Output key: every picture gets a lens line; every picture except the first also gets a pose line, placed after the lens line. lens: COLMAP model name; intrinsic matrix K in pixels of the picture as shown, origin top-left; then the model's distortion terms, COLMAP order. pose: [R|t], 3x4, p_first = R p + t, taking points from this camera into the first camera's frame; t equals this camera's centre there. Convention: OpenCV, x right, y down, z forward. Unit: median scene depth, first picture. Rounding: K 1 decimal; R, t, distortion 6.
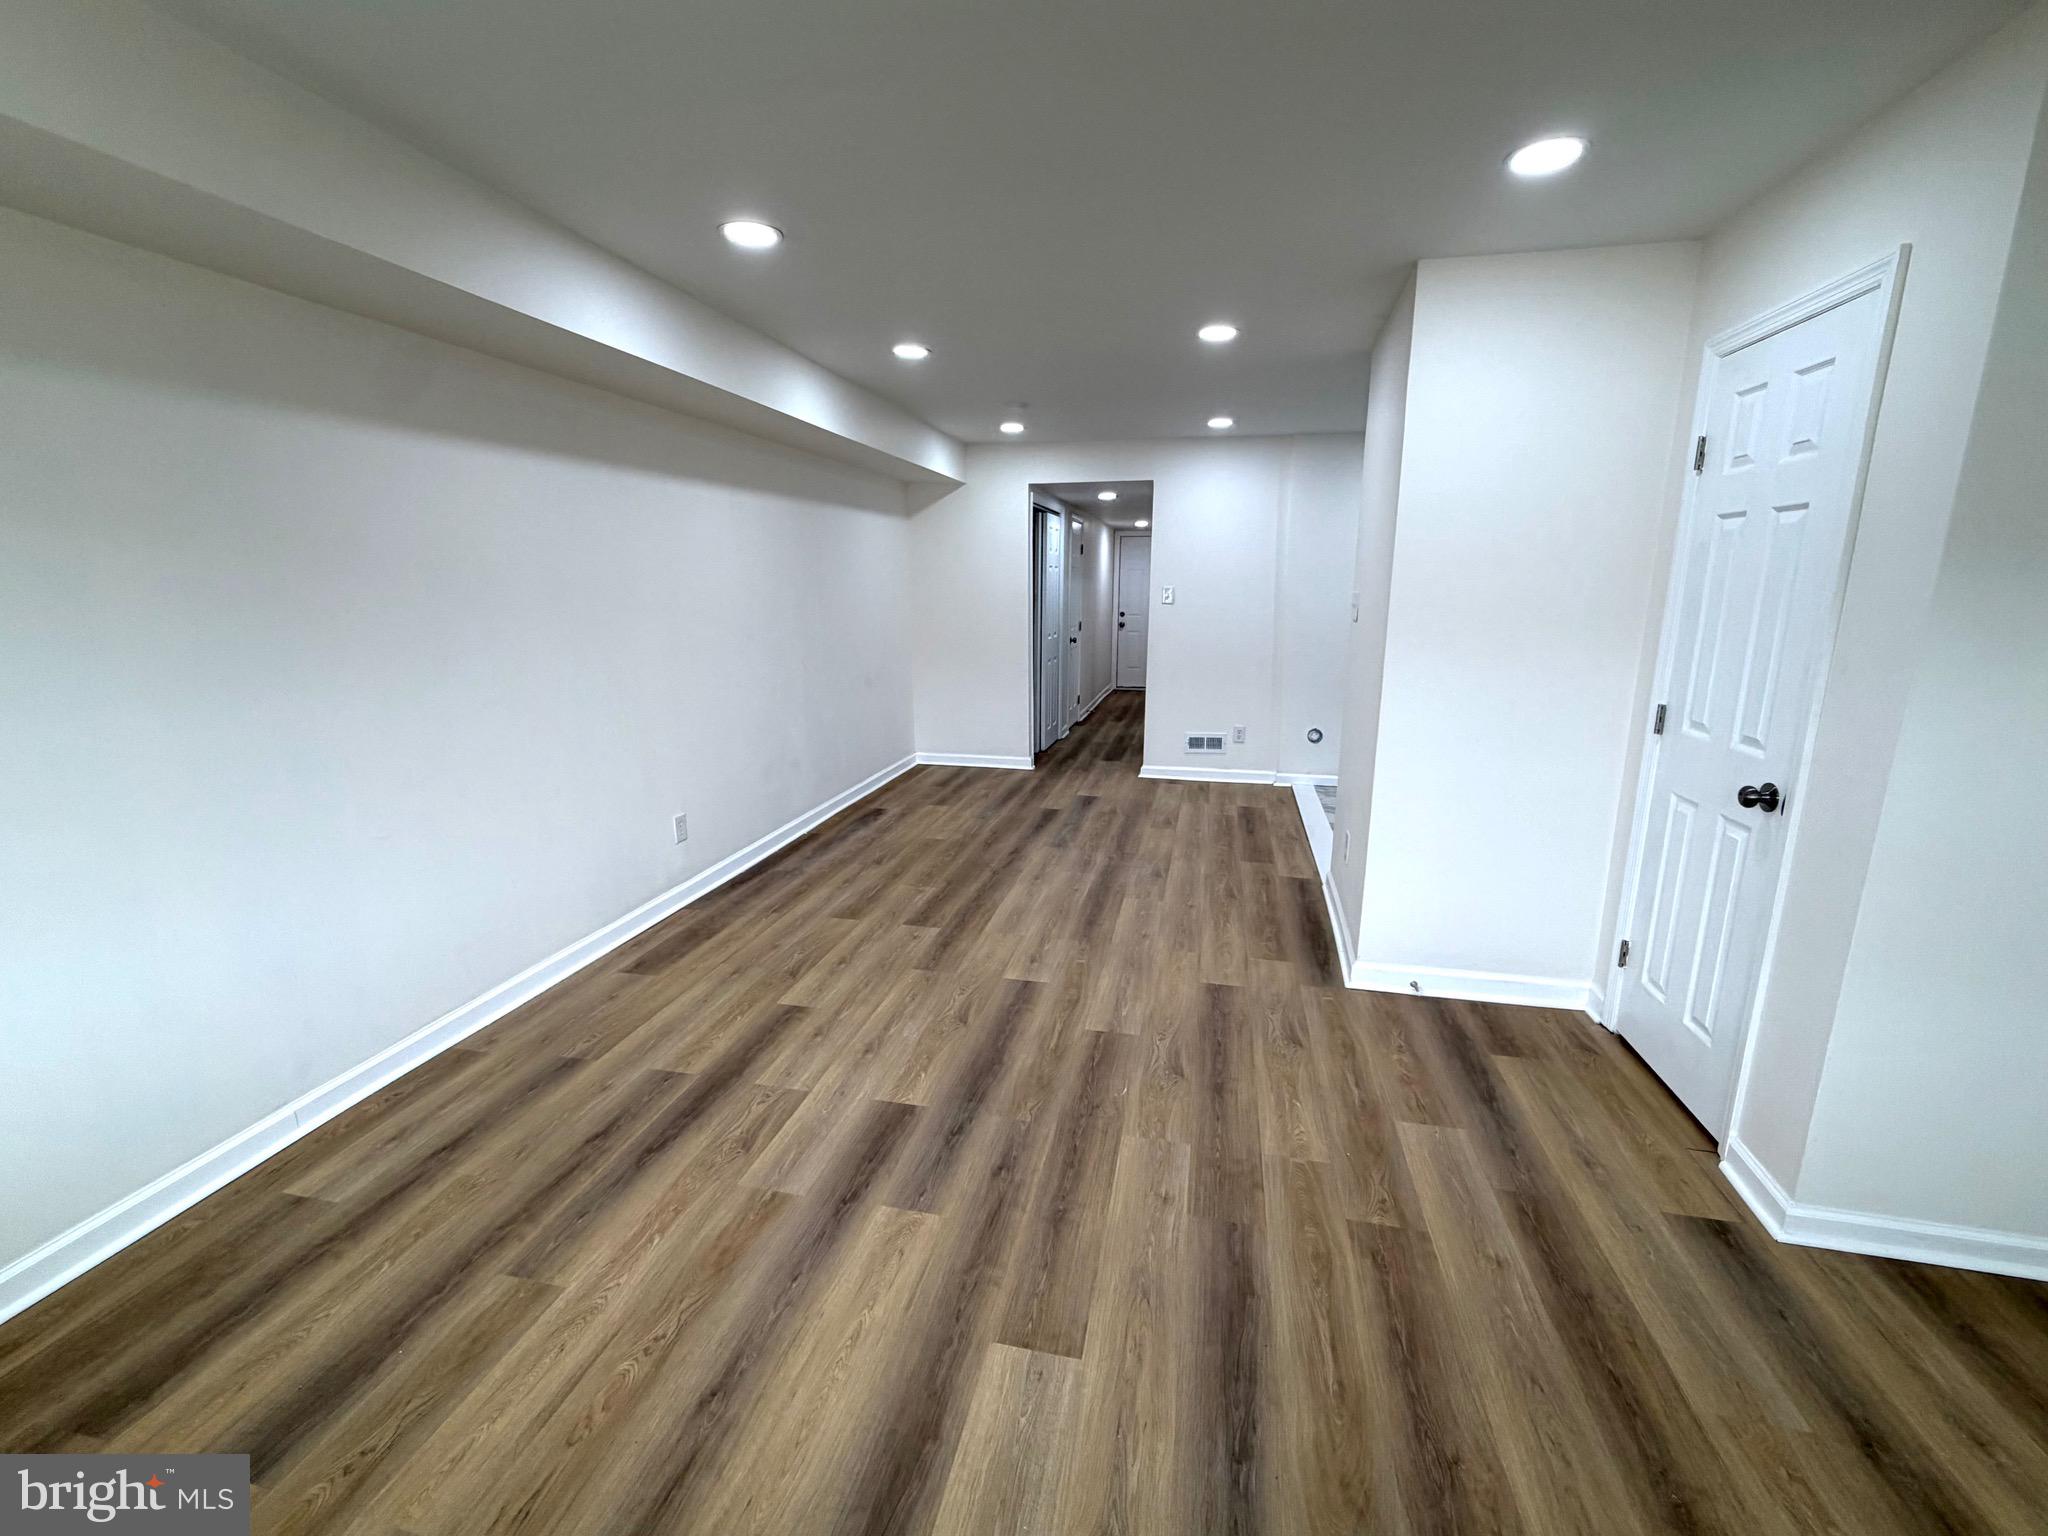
lens RADIAL K [[853.8, 0, 1024.0], [0, 853.8, 768.0], [0, 0, 1]] dist [-0.001078, -0.000530]
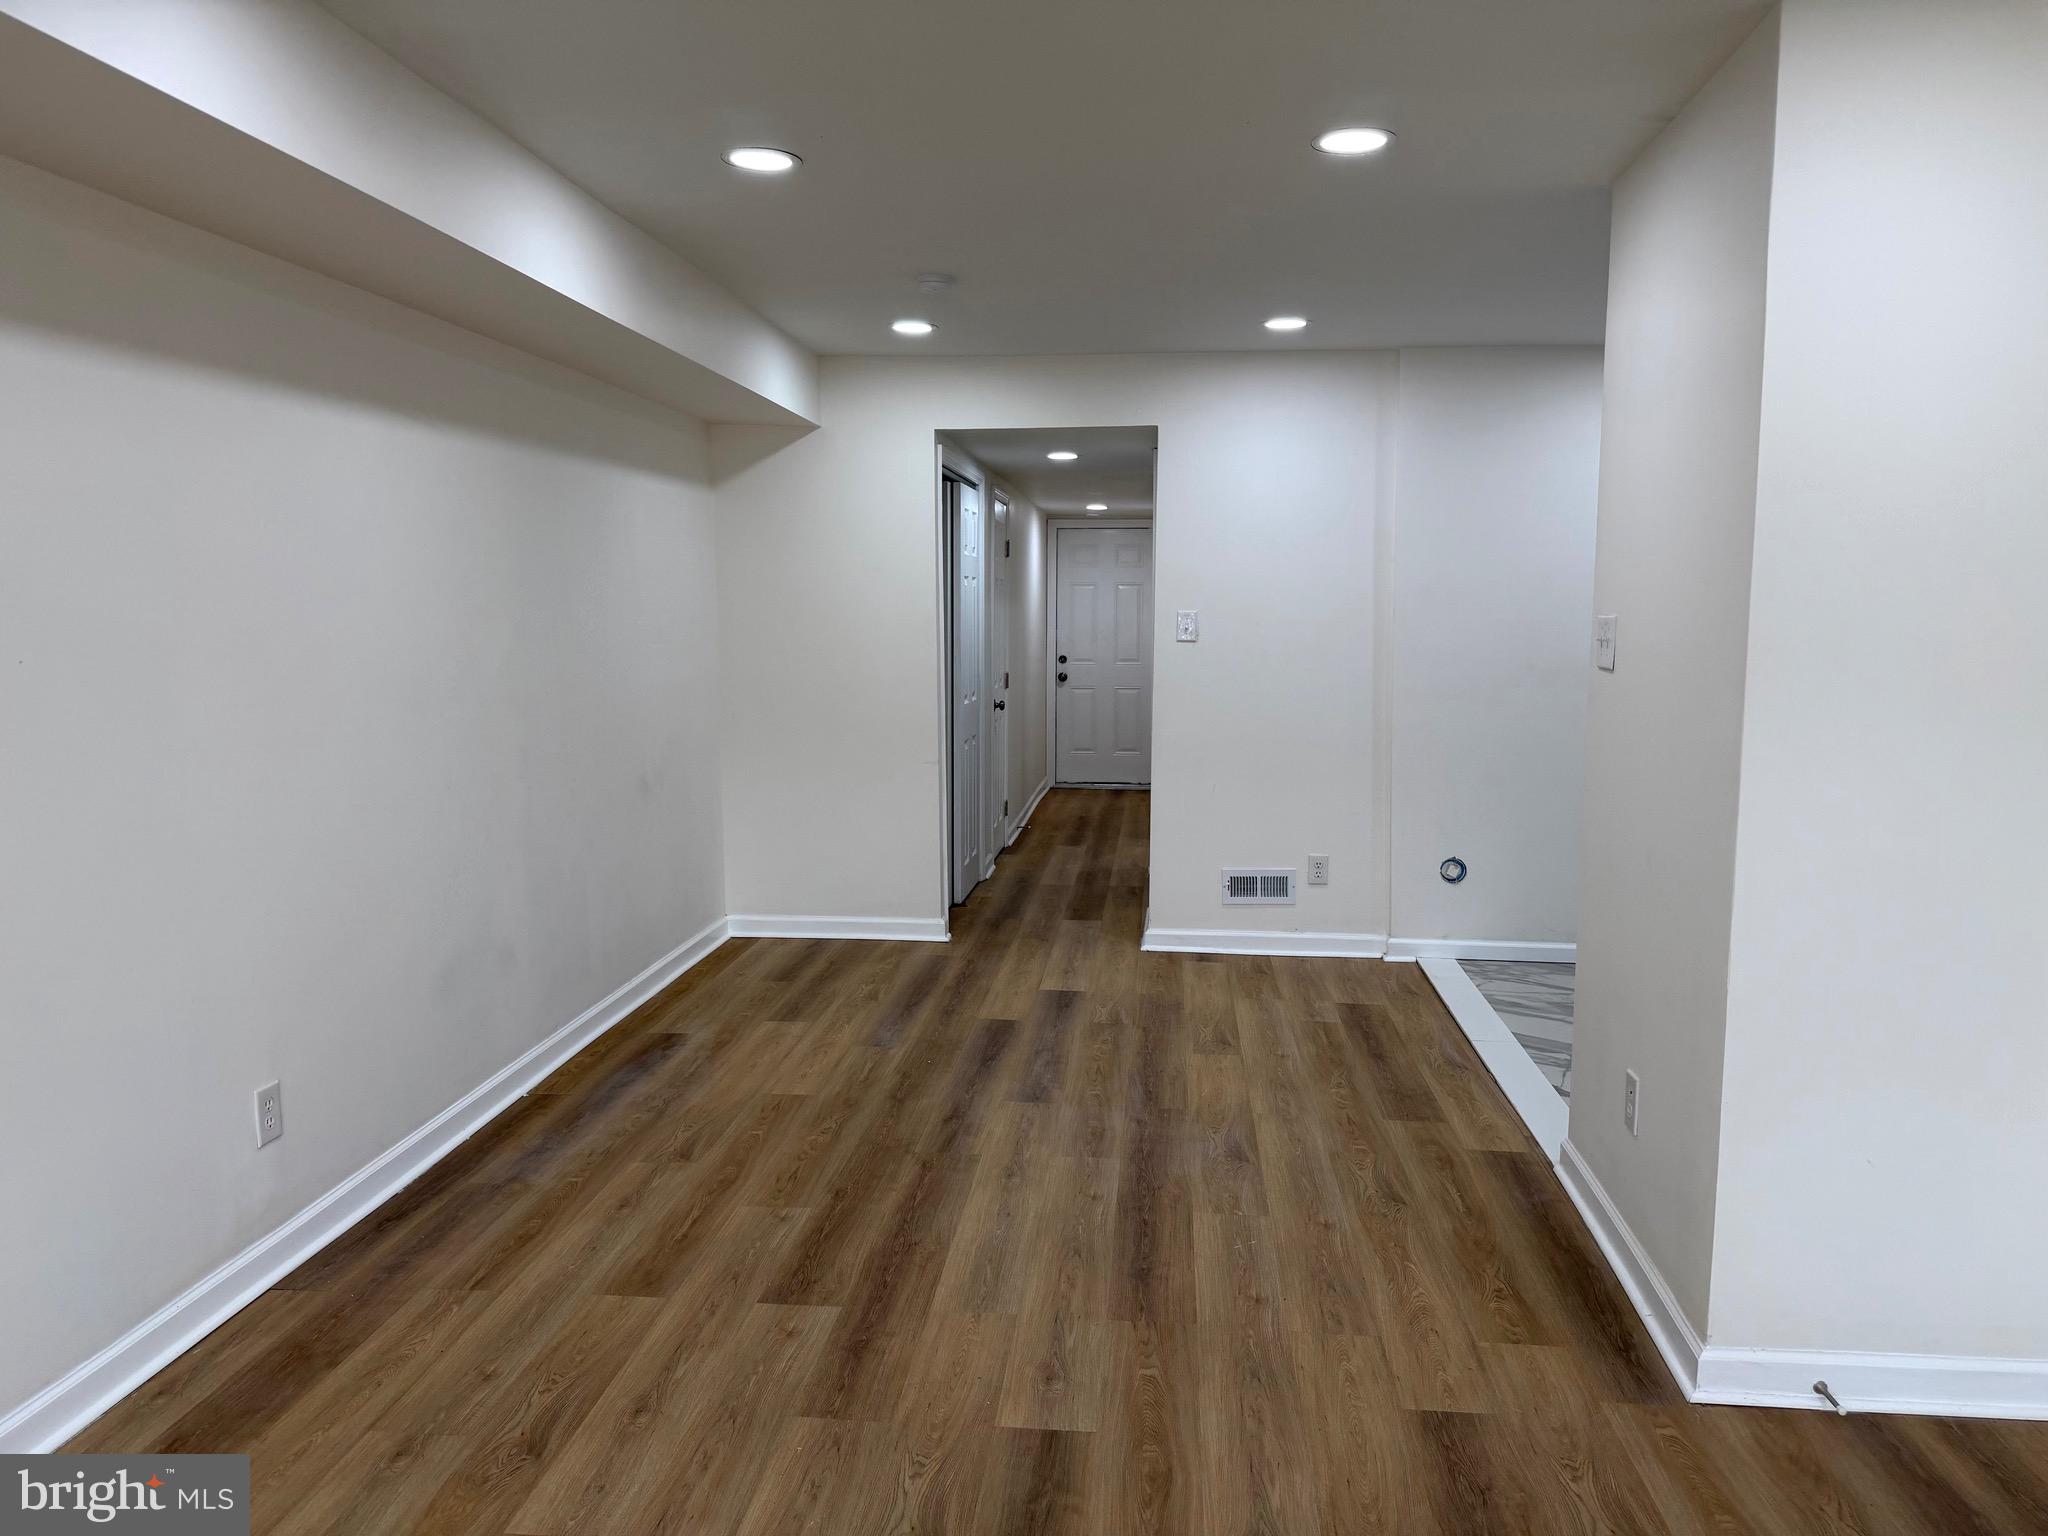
lens RADIAL K [[1417.8, 0, 1024.0], [0, 1417.8, 768.0], [0, 0, 1]] dist [0.104733, -0.160858]
pose [[0.992780, -0.013746, 0.119157, -0.066227], [0.025650, 0.994762, -0.098950, -0.023887], [-0.117173, 0.101291, 0.987932, 0.119998]]
